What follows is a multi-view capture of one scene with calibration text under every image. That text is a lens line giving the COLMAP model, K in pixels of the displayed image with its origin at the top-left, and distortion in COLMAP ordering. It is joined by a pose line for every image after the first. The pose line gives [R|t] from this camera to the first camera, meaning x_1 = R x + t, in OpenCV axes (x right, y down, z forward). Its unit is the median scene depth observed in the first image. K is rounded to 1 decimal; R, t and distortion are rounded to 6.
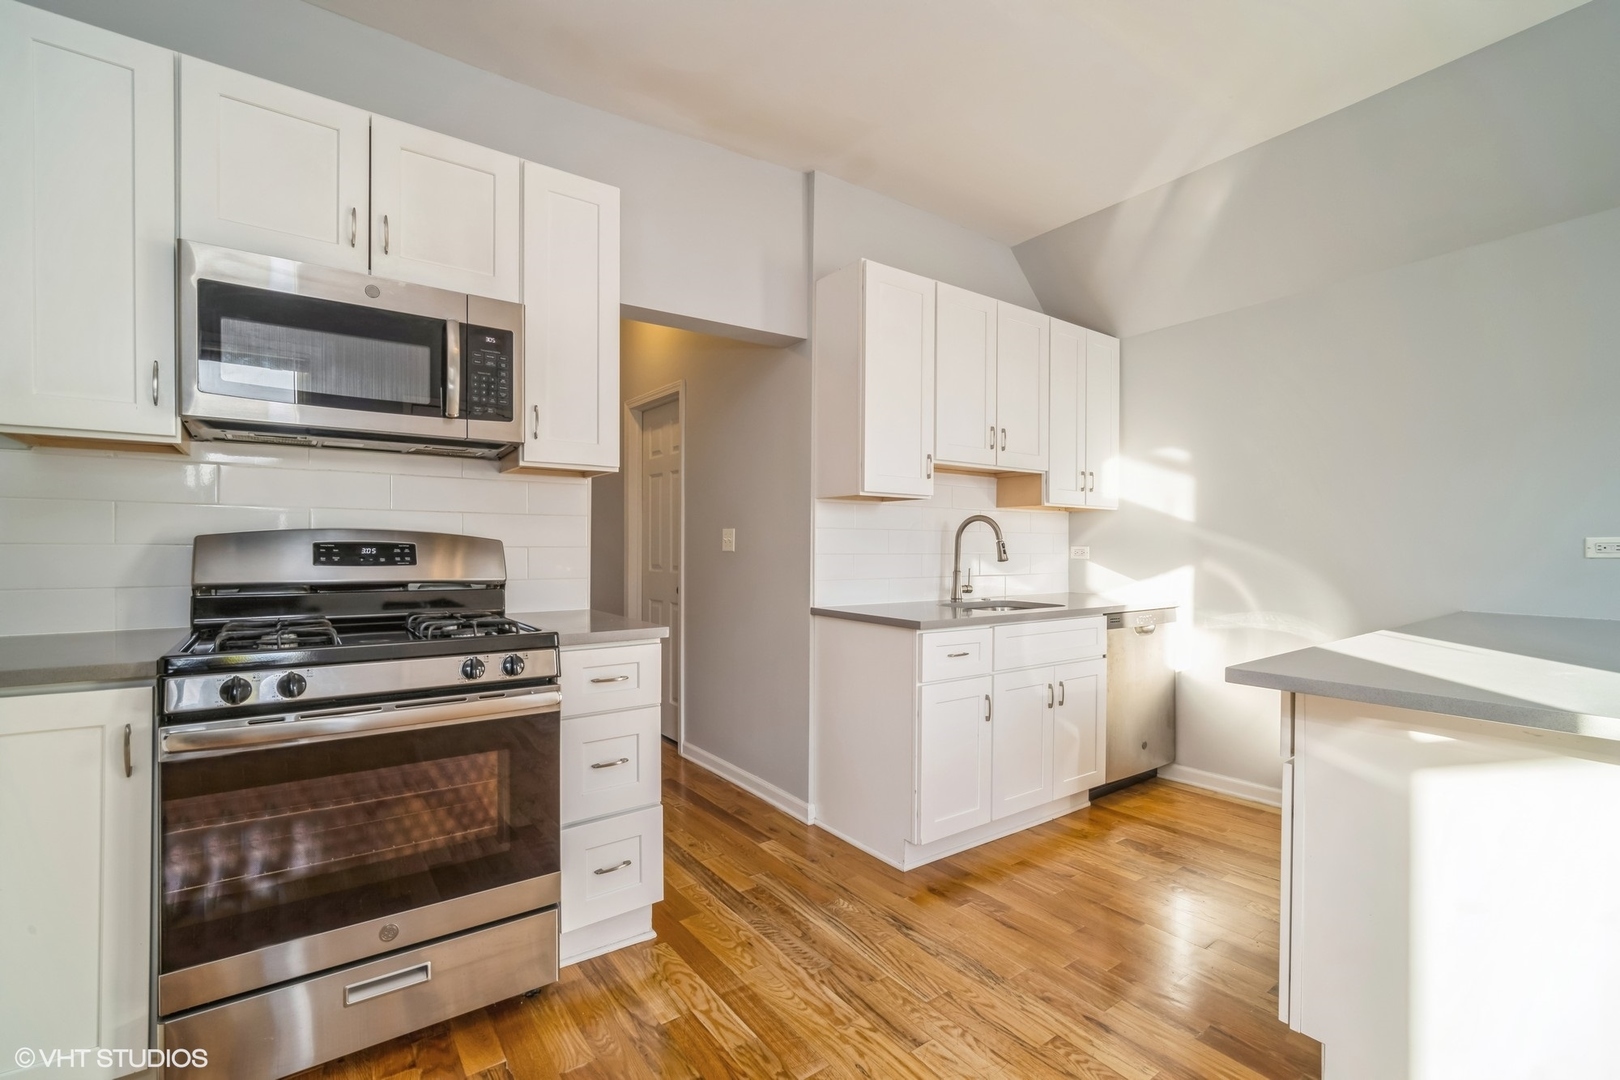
lens RADIAL K [[705.9, 0, 815.9], [0, 705.9, 547.7], [0, 0, 1]] dist [-0.008342, 0.002221]
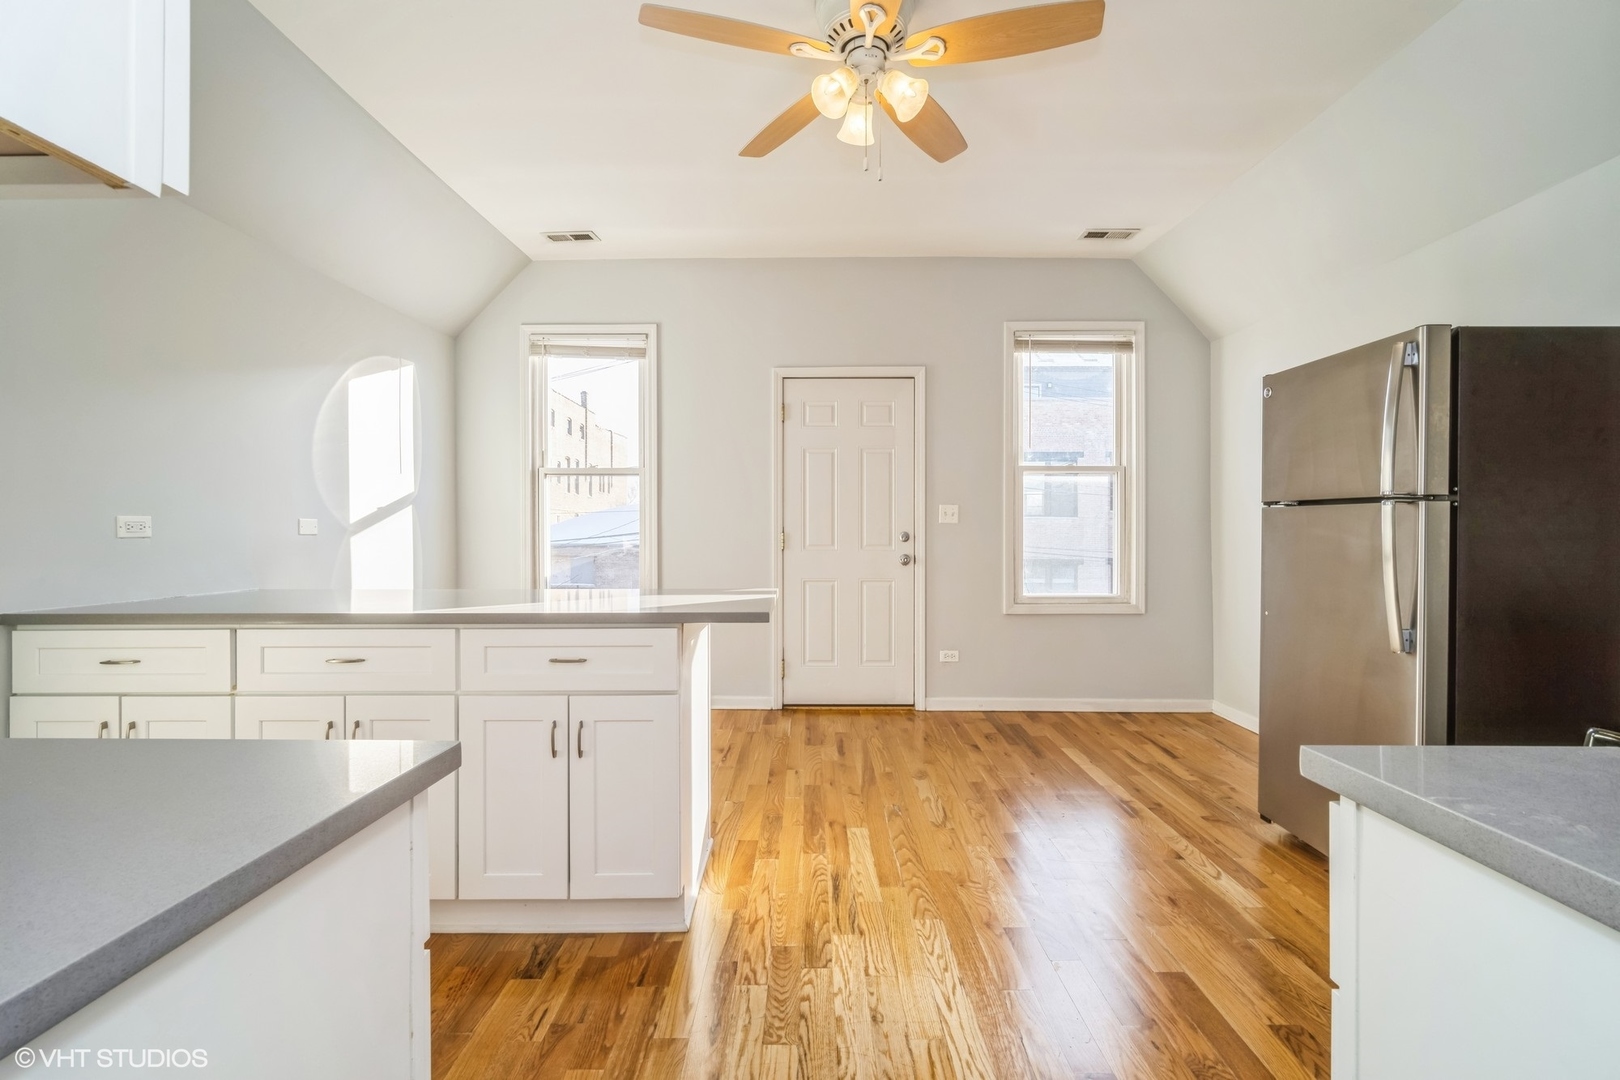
lens RADIAL K [[705.9, 0, 806.8], [0, 705.9, 537.9], [0, 0, 1]] dist [-0.008342, 0.002221]
pose [[-0.798063, -0.005713, 0.602547, -0.211327], [-0.001378, 0.999970, 0.007656, 0.007409], [-0.602573, 0.005280, -0.798046, 1.365068]]
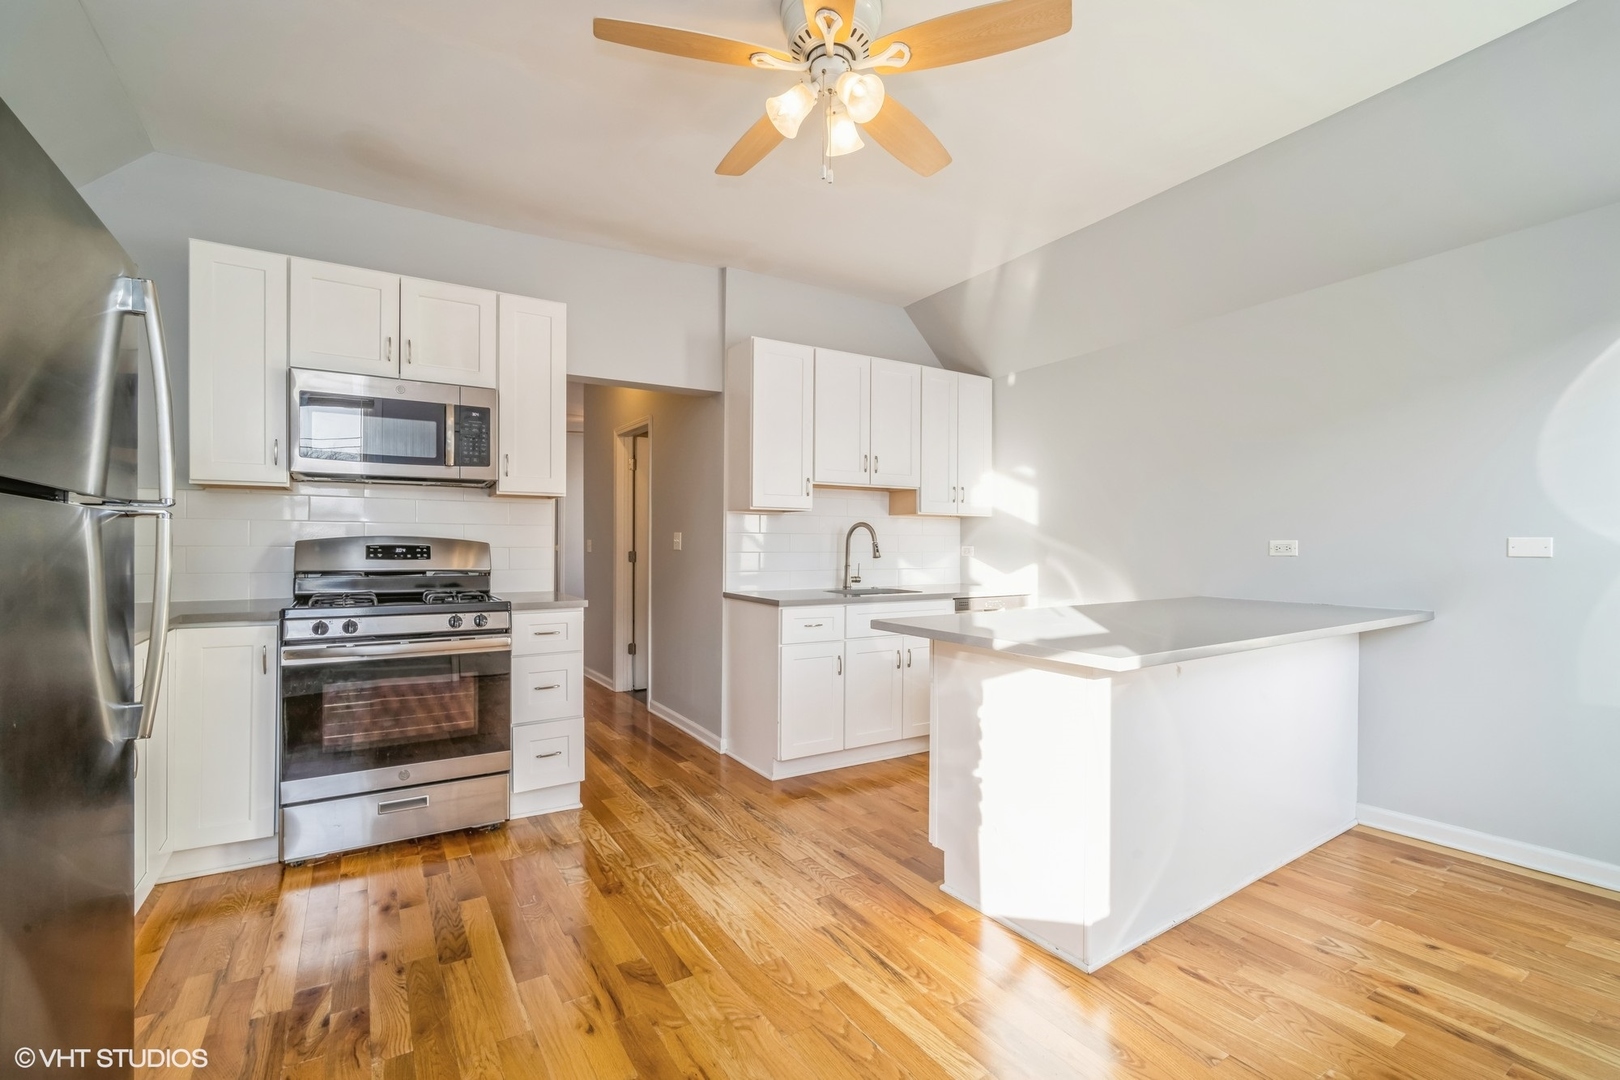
lens RADIAL K [[705.9, 0, 813.2], [0, 705.9, 540.3], [0, 0, 1]] dist [-0.008342, 0.002221]
pose [[0.997254, -0.000466, -0.074055, 0.375314], [0.000024, 0.999982, -0.005968, -0.007826], [0.074056, 0.005950, 0.997236, -0.466311]]
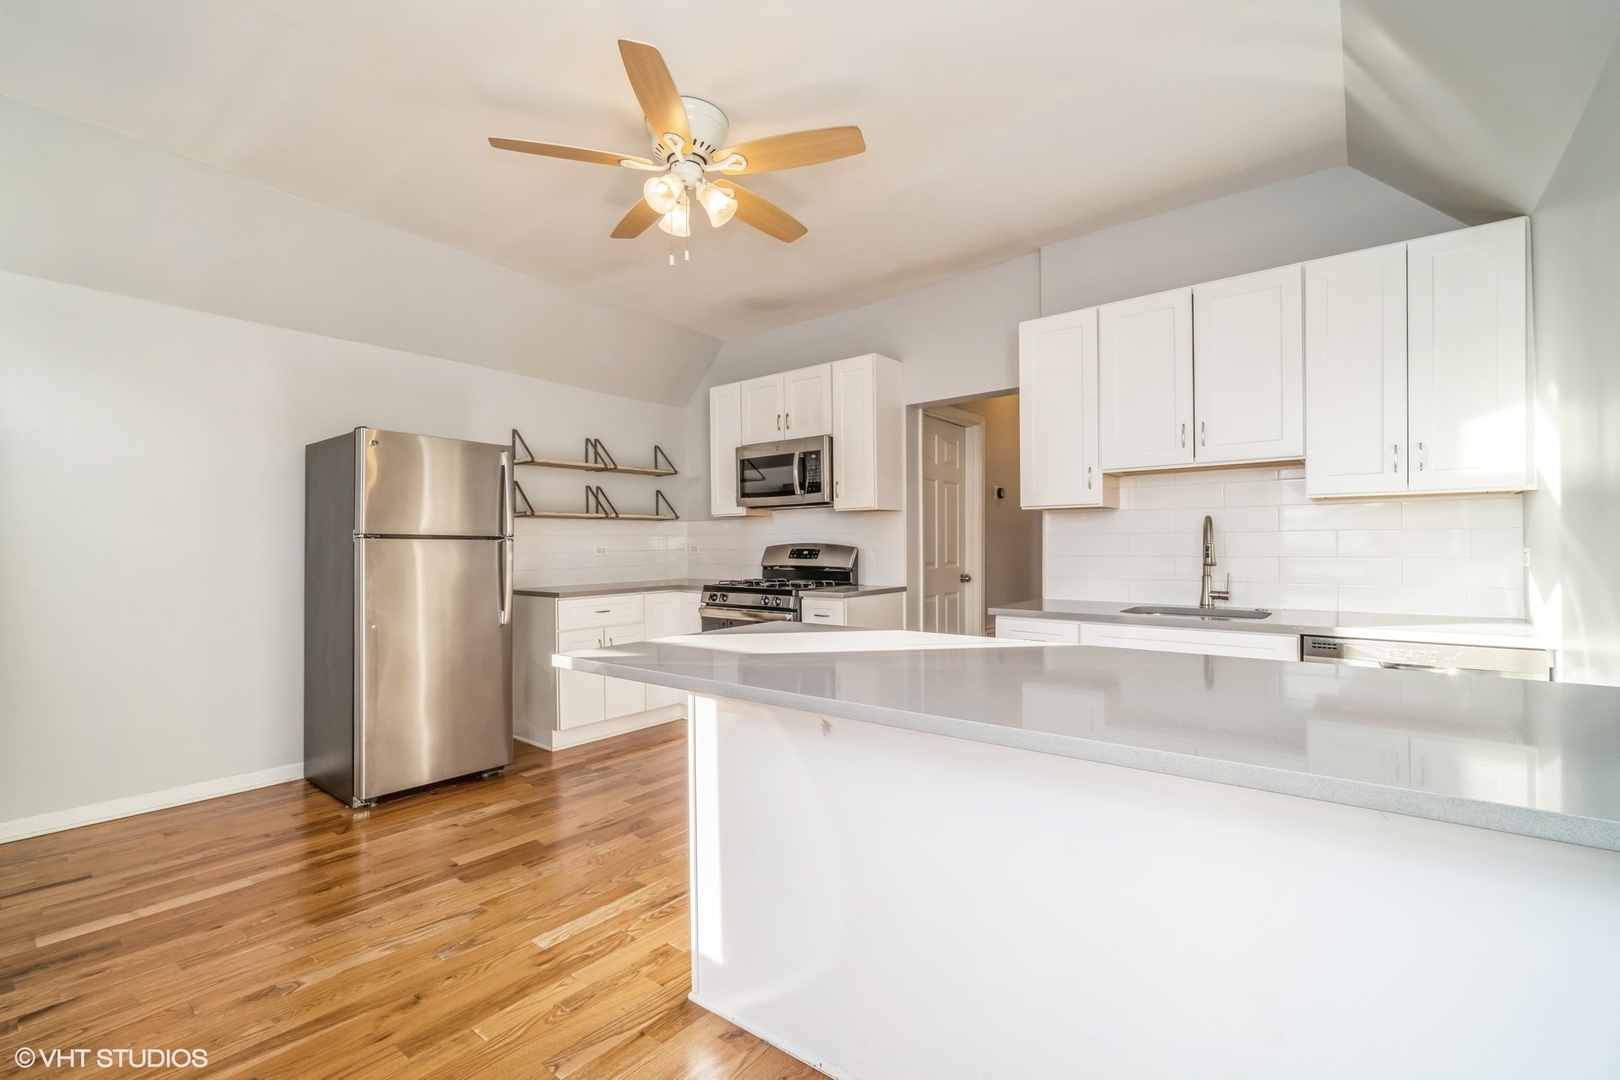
lens RADIAL K [[705.9, 0, 806.4], [0, 705.9, 545.0], [0, 0, 1]] dist [-0.008342, 0.002221]
pose [[0.254093, -0.004311, -0.967170, 1.558963], [0.006838, 0.999973, -0.002660, -0.013761], [0.967156, -0.005937, 0.254116, 0.399720]]
